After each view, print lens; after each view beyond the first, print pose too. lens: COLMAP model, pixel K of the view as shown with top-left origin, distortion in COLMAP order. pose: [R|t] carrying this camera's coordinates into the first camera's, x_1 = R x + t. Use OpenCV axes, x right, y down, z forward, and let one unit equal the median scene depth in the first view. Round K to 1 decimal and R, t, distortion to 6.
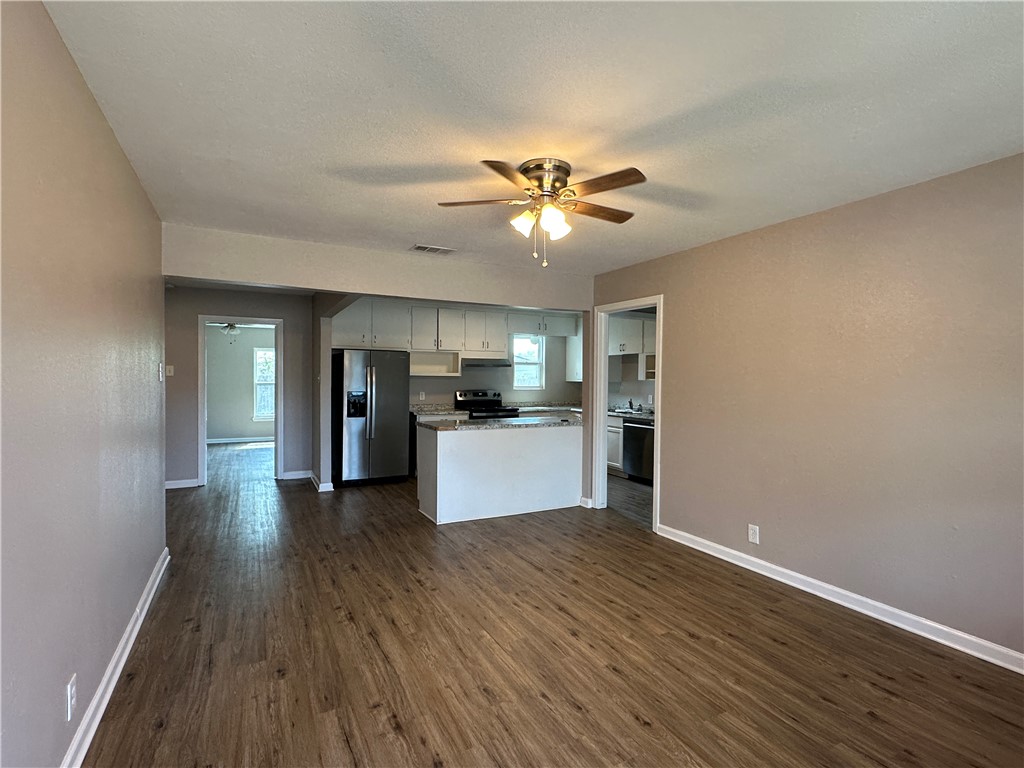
lens RADIAL K [[509.9, 0, 513.1], [0, 509.9, 383.5], [0, 0, 1]] dist [0.001840, 0.000107]
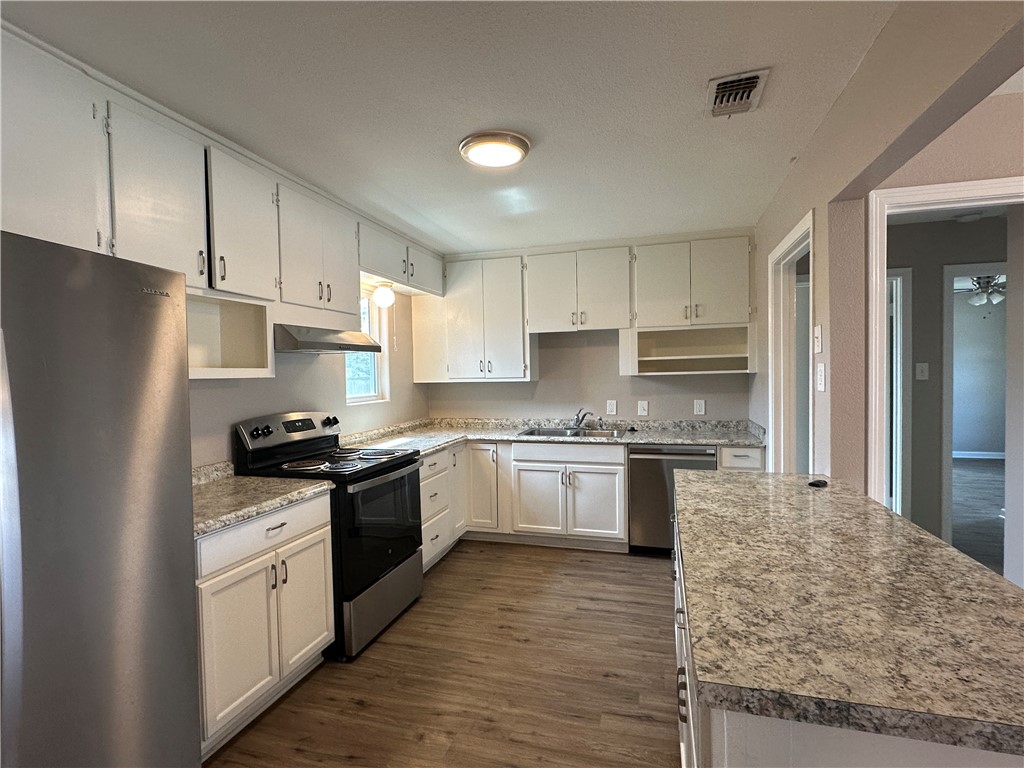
lens RADIAL K [[509.9, 0, 513.6], [0, 509.9, 383.7], [0, 0, 1]] dist [0.001840, 0.000107]
pose [[0.683188, -0.038194, 0.729243, -0.224751], [0.032388, 0.999233, 0.021991, -0.012142], [-0.729524, 0.008595, 0.683902, 0.620409]]
